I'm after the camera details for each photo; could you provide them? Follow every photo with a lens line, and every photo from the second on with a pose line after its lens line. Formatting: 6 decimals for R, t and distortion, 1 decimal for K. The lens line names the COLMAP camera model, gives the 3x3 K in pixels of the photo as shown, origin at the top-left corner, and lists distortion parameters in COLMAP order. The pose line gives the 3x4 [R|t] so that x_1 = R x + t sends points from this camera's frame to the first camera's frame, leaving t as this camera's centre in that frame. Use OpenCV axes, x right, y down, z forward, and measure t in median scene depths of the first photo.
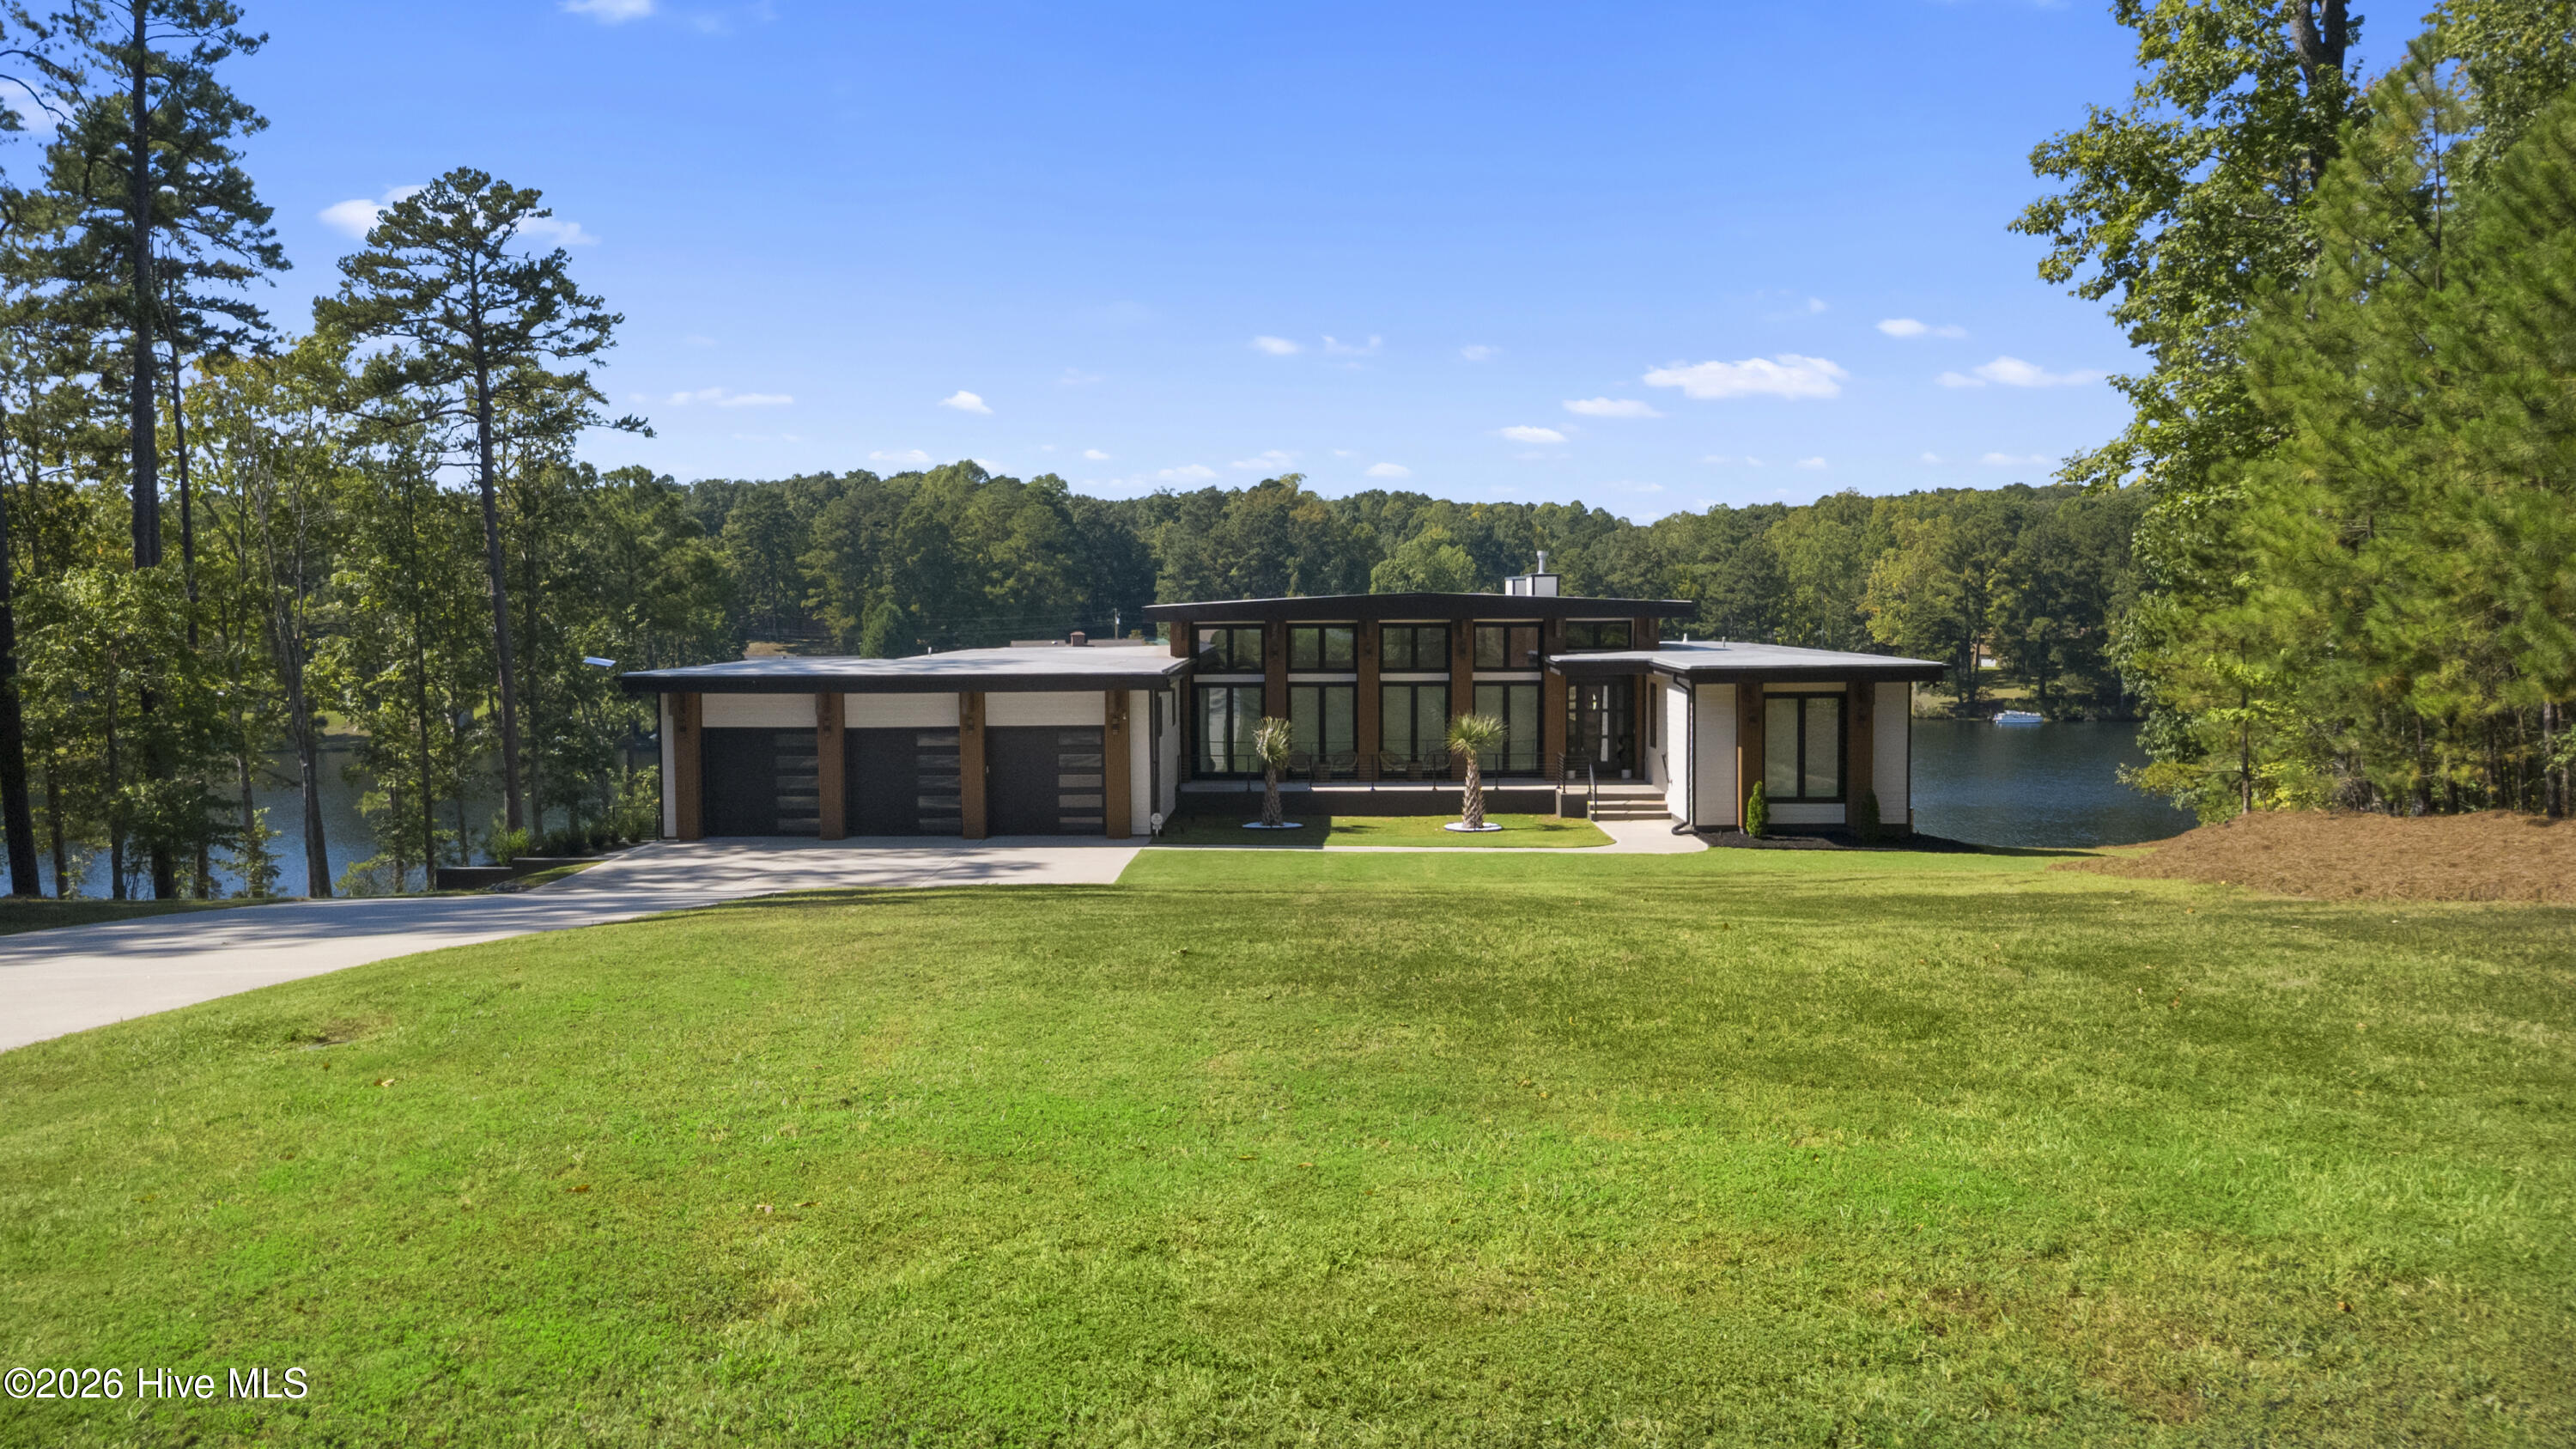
lens RADIAL K [[1821.7, 0, 1294.7], [0, 1821.7, 751.4], [0, 0, 1]] dist [0.019911, -0.038591]
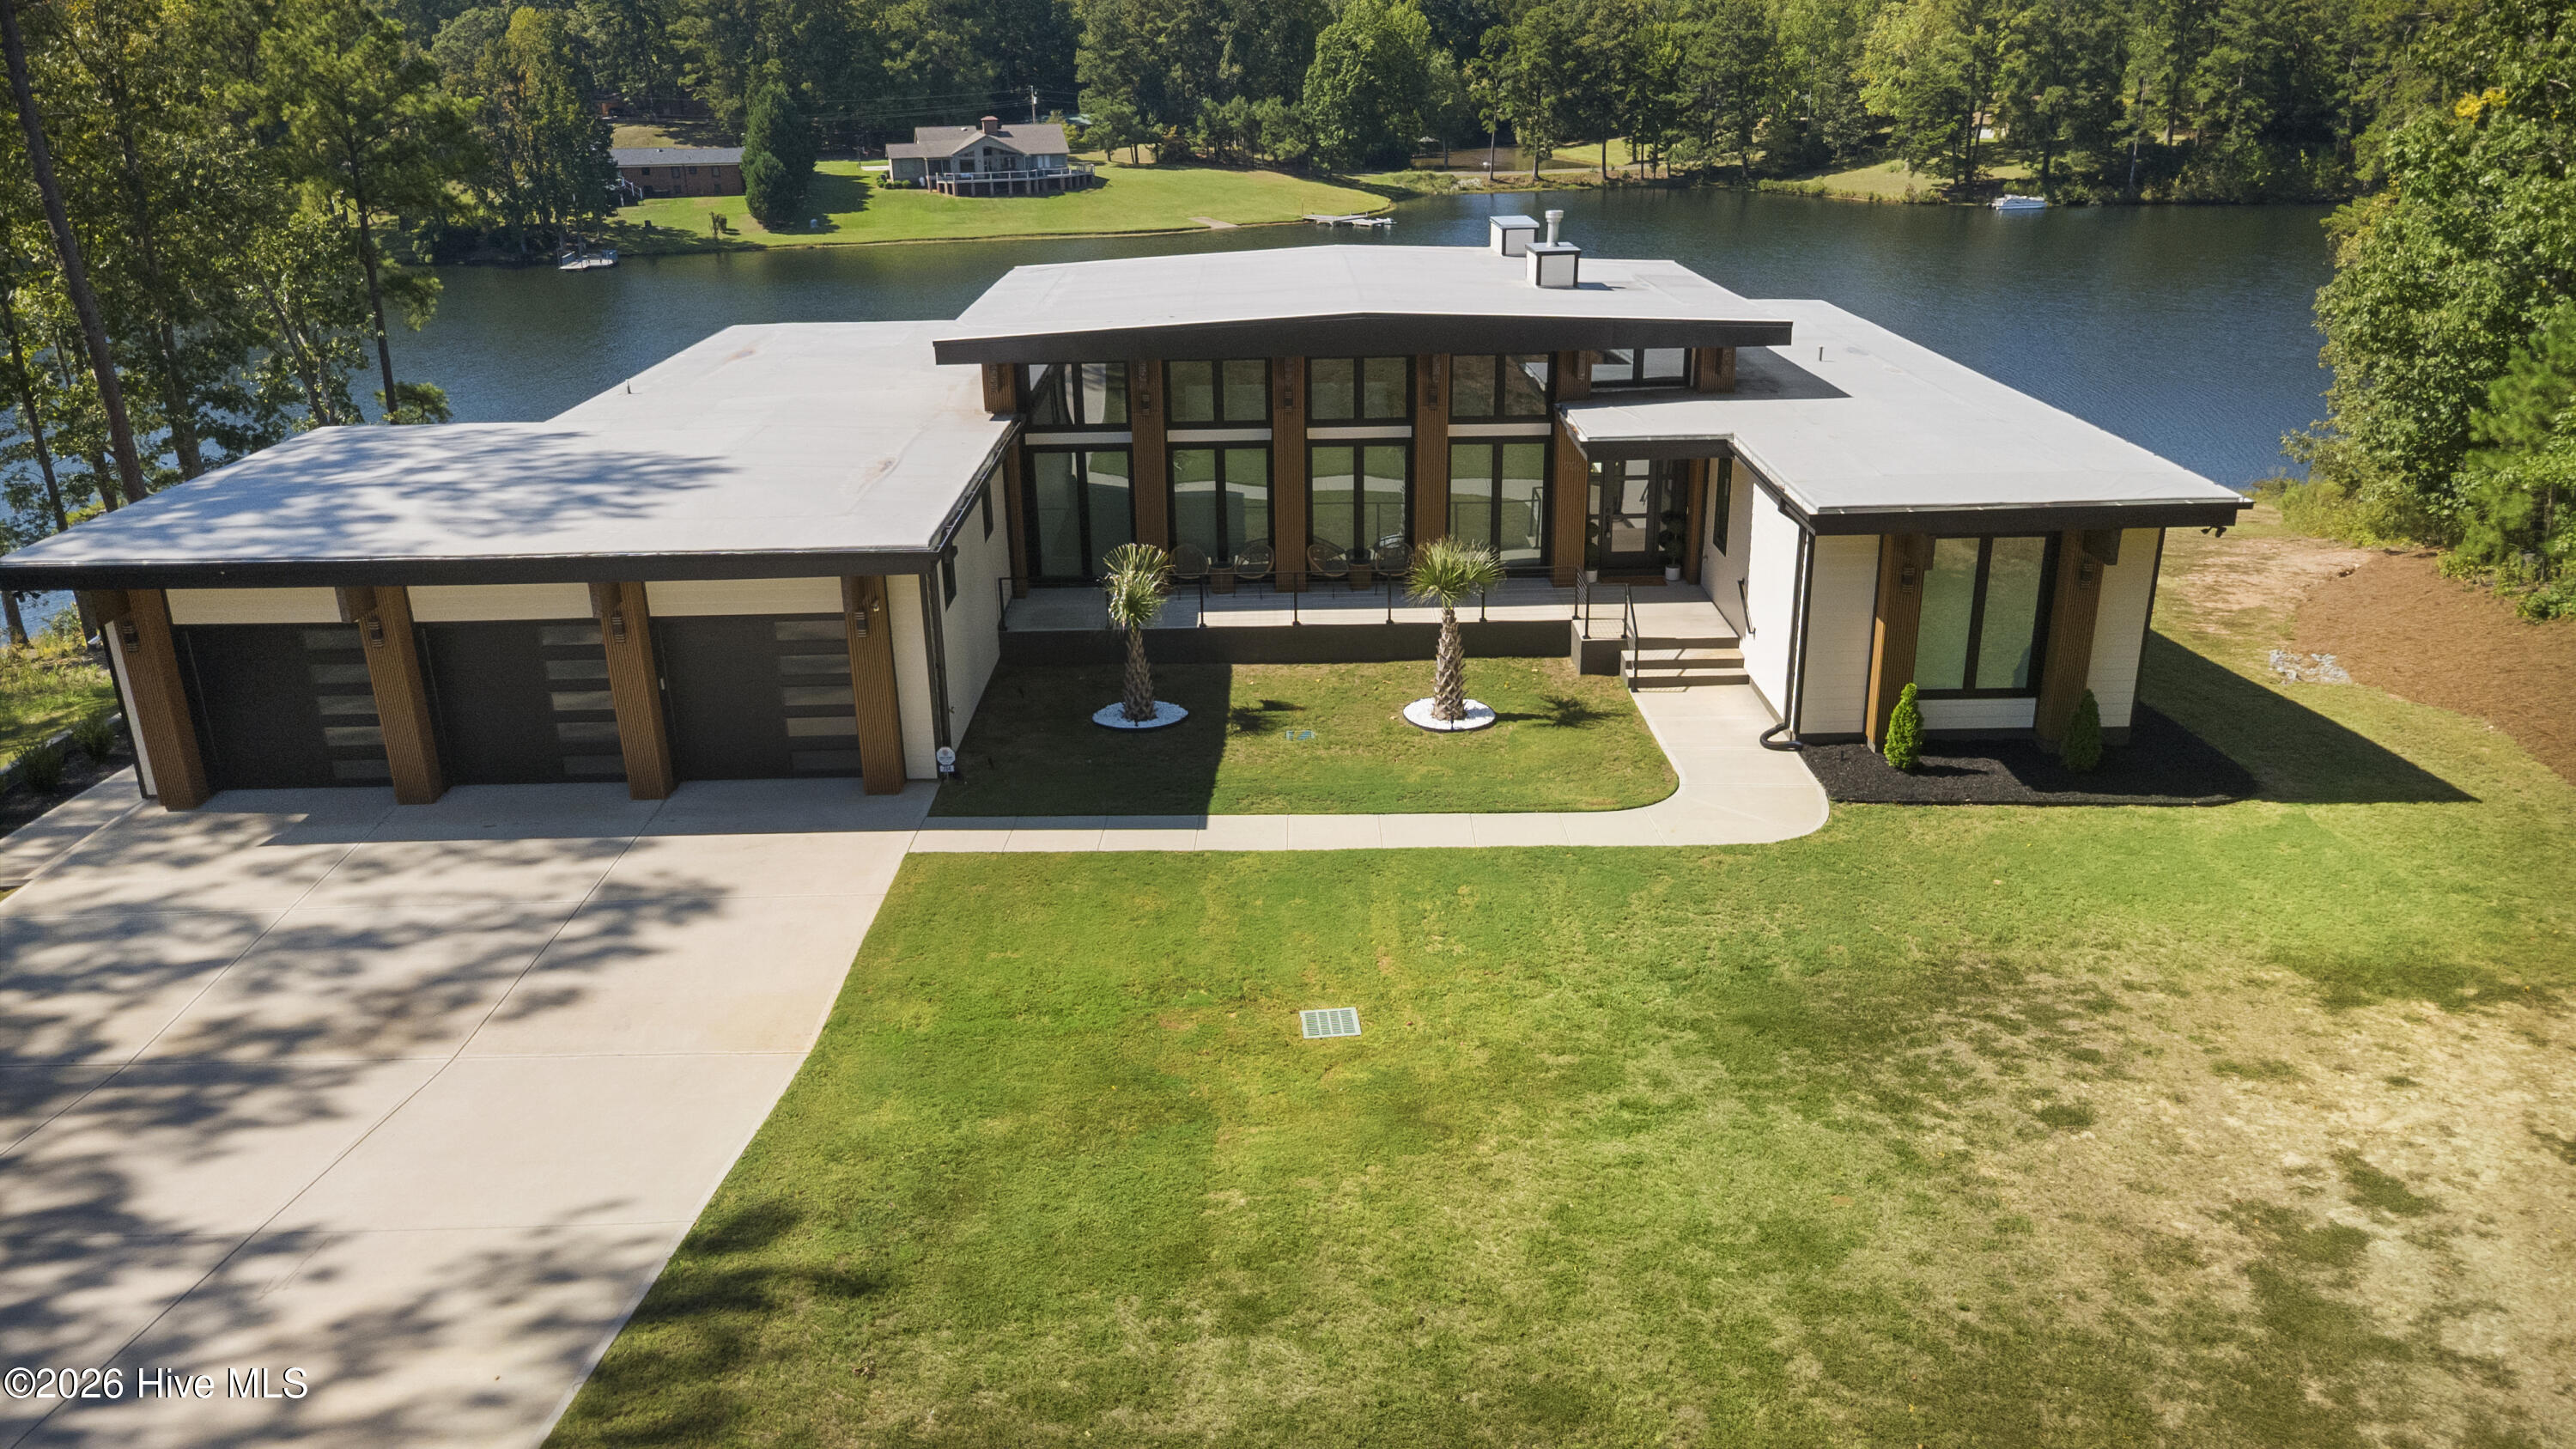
lens RADIAL K [[1790.6, 0, 1294.9], [0, 1790.6, 736.7], [0, 0, 1]] dist [0.026524, -0.030681]
pose [[0.999509, -0.020568, 0.023621, 0.017667], [0.013040, 0.958964, 0.283228, -0.086010], [-0.028477, -0.282781, 0.958762, 0.249582]]
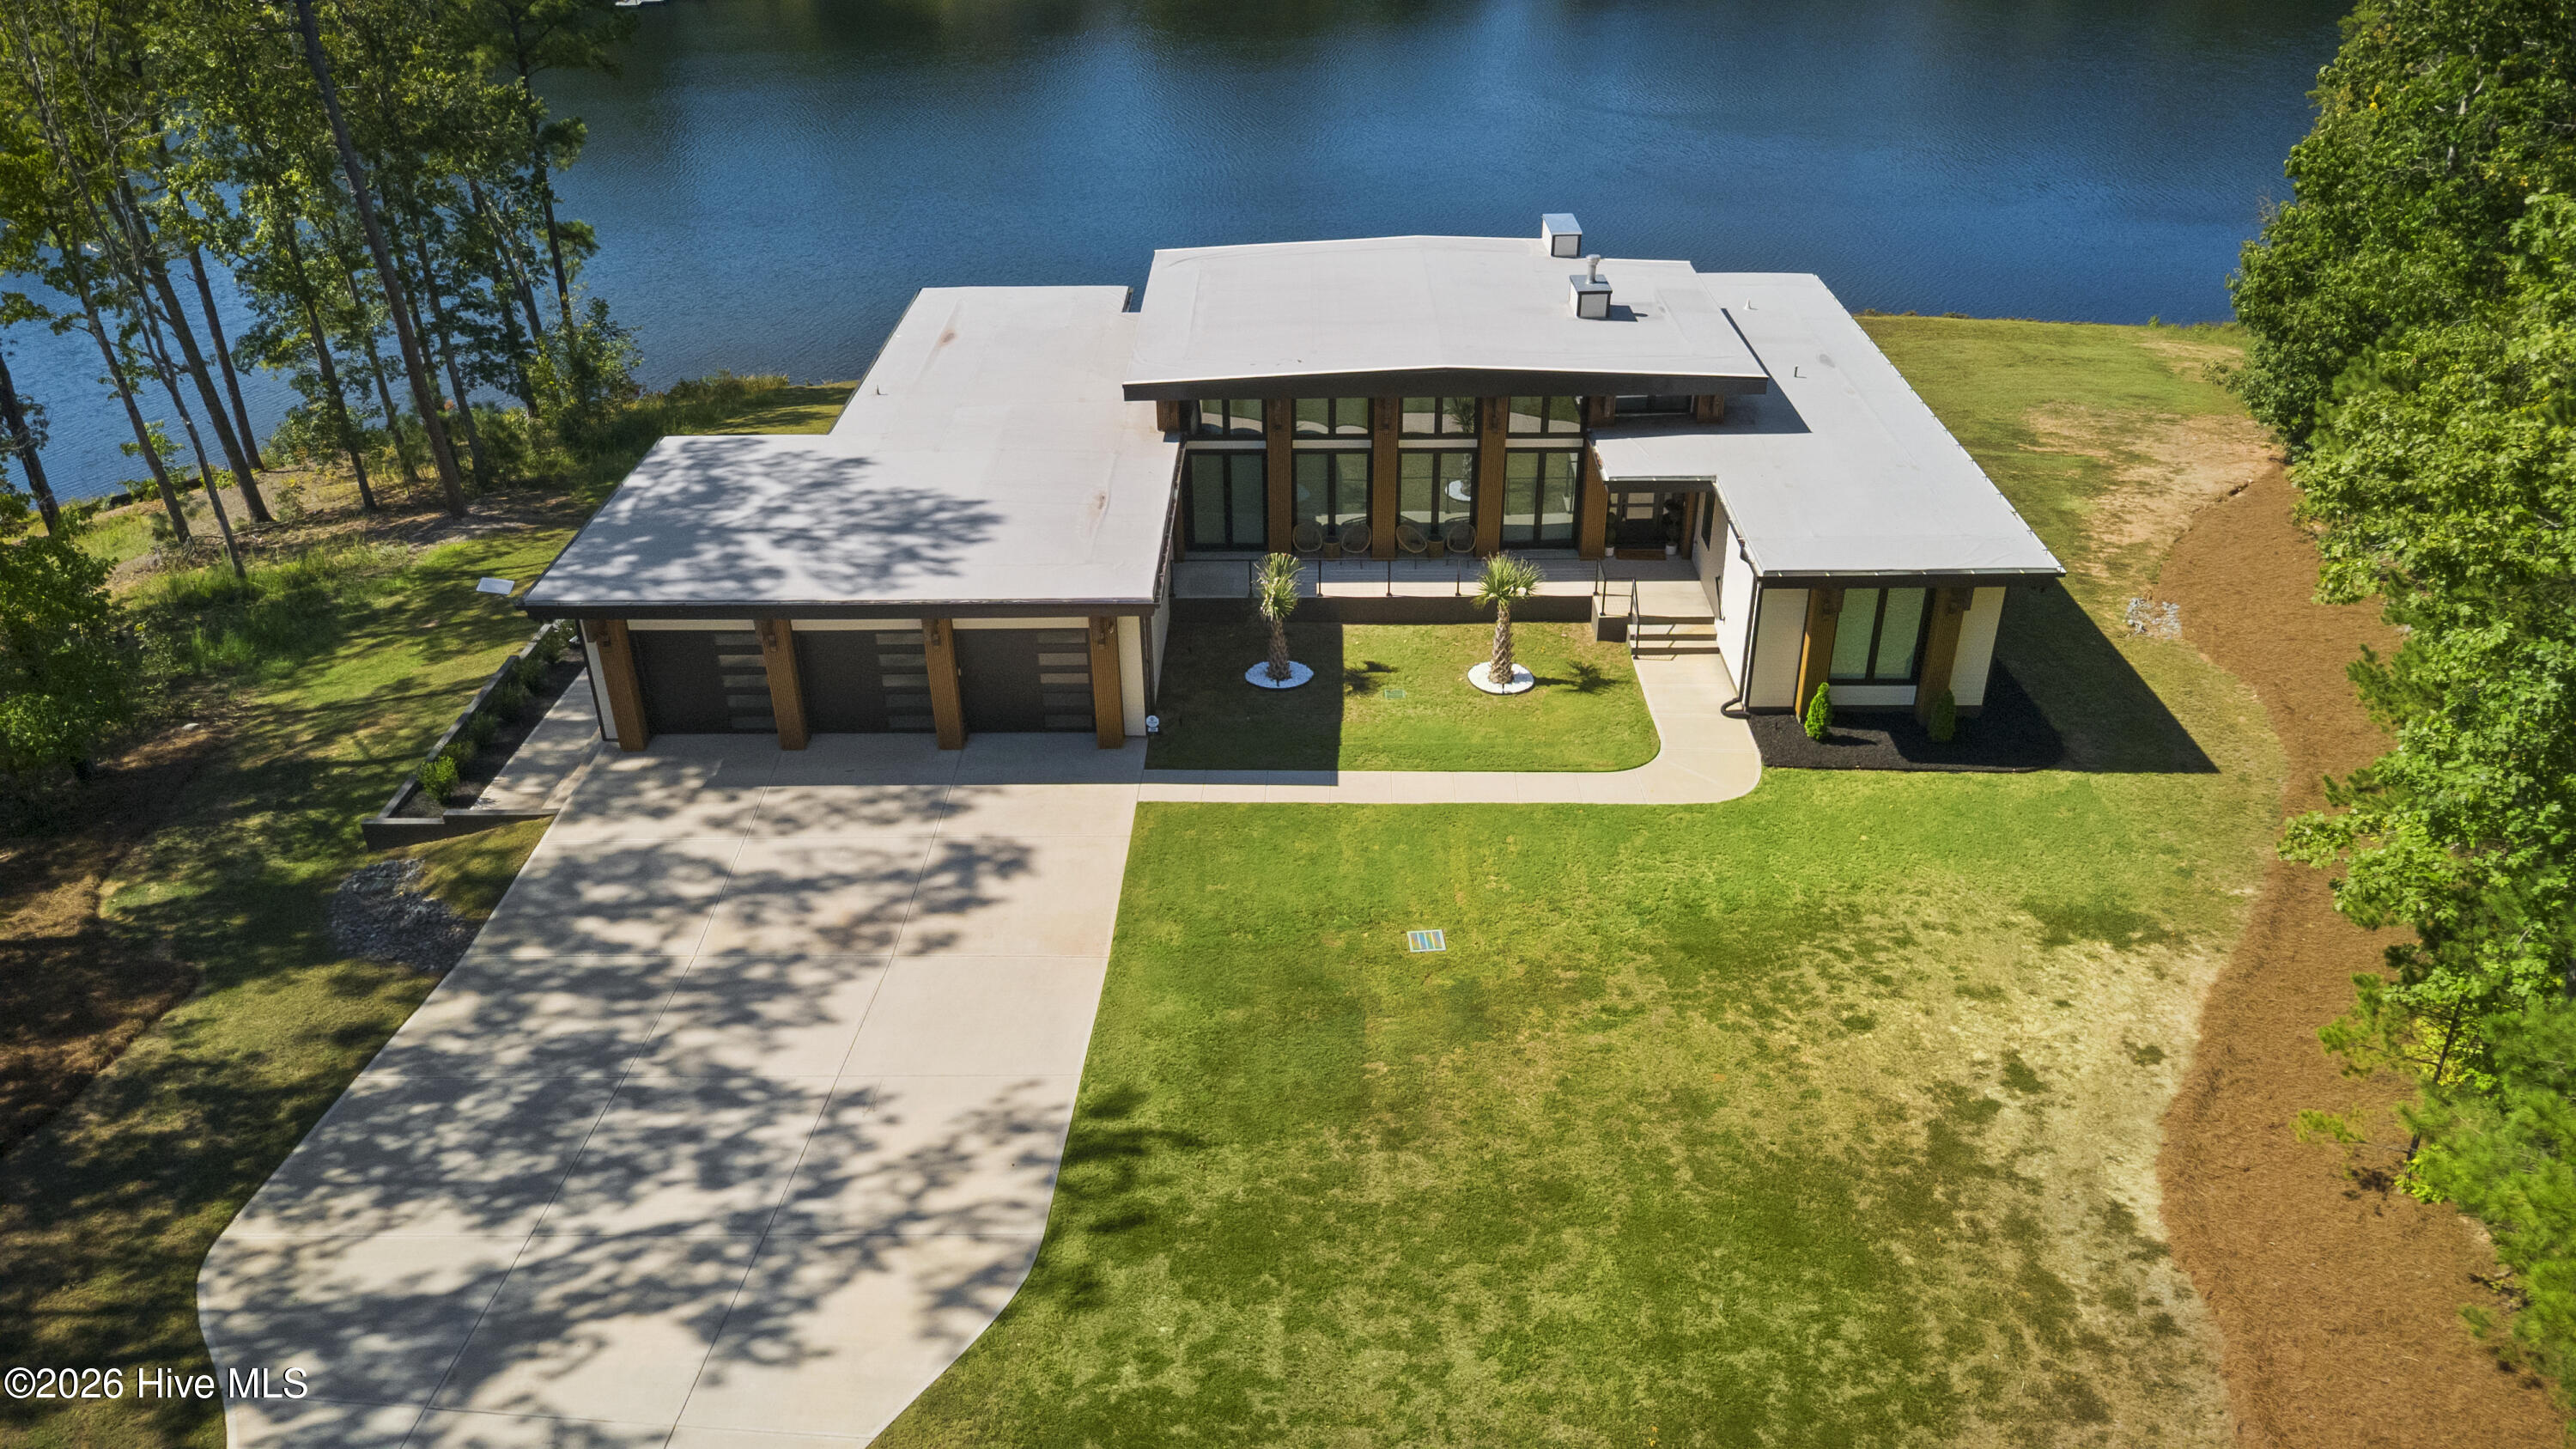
lens RADIAL K [[1802.2, 0, 1297.2], [0, 1802.2, 724.3], [0, 0, 1]] dist [0.024983, -0.000018]
pose [[0.999917, -0.011146, 0.006508, -0.006385], [0.007238, 0.901721, 0.432258, -0.211477], [-0.010686, -0.432175, 0.901727, 0.117674]]
